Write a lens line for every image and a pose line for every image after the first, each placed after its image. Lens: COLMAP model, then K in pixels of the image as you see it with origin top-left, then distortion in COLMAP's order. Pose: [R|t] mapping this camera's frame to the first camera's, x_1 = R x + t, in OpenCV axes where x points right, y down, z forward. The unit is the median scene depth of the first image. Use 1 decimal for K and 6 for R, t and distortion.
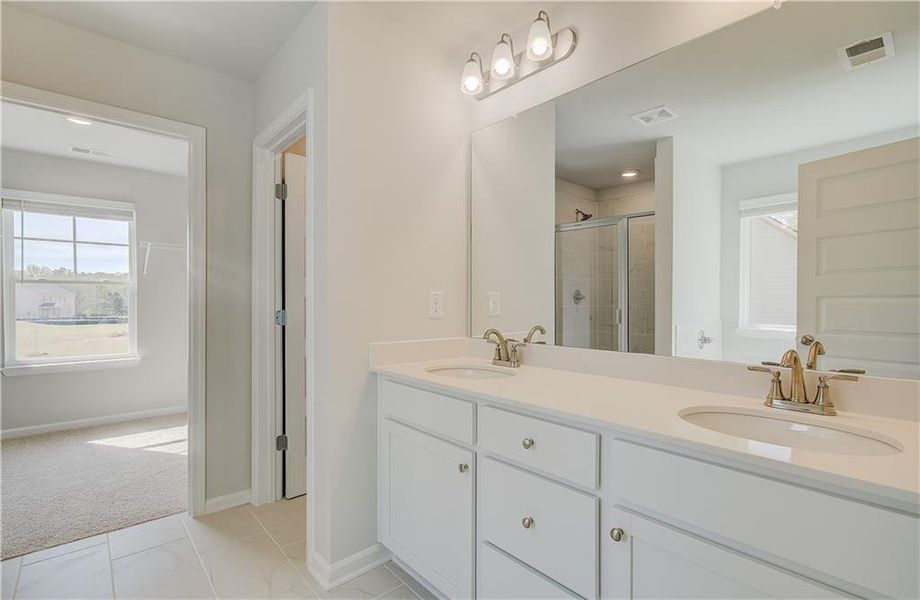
lens RADIAL K [[441.0, 0, 471.1], [0, 441.0, 301.0], [0, 0, 1]] dist [0.000153, 0.000326]
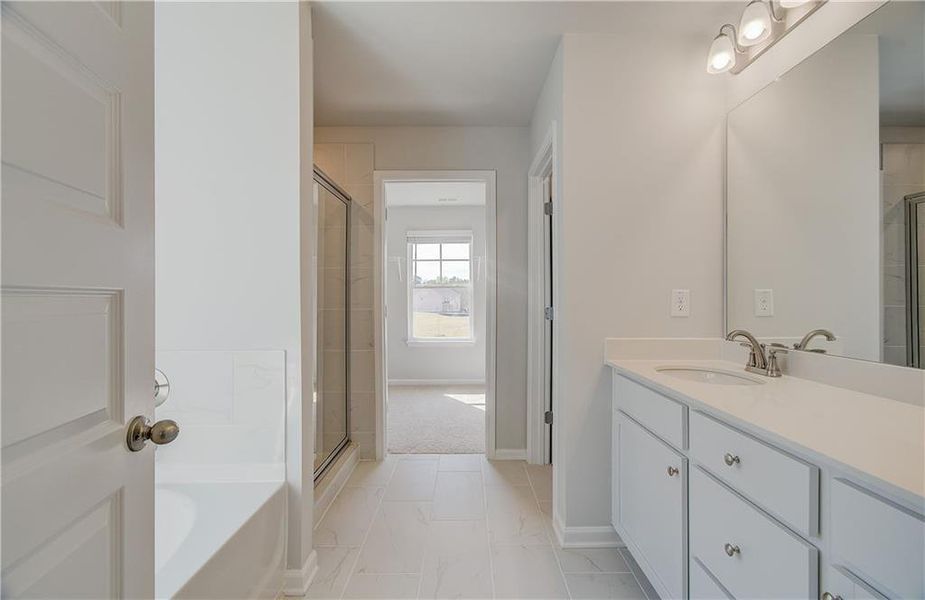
lens RADIAL K [[416.8, 0, 482.3], [0, 416.8, 298.5], [0, 0, 1]] dist [-0.000773, 0.000480]
pose [[0.751263, -0.003741, -0.659992, 0.199672], [0.002294, 0.999993, -0.003056, 0.000584], [0.659999, 0.000782, 0.751266, 0.027285]]
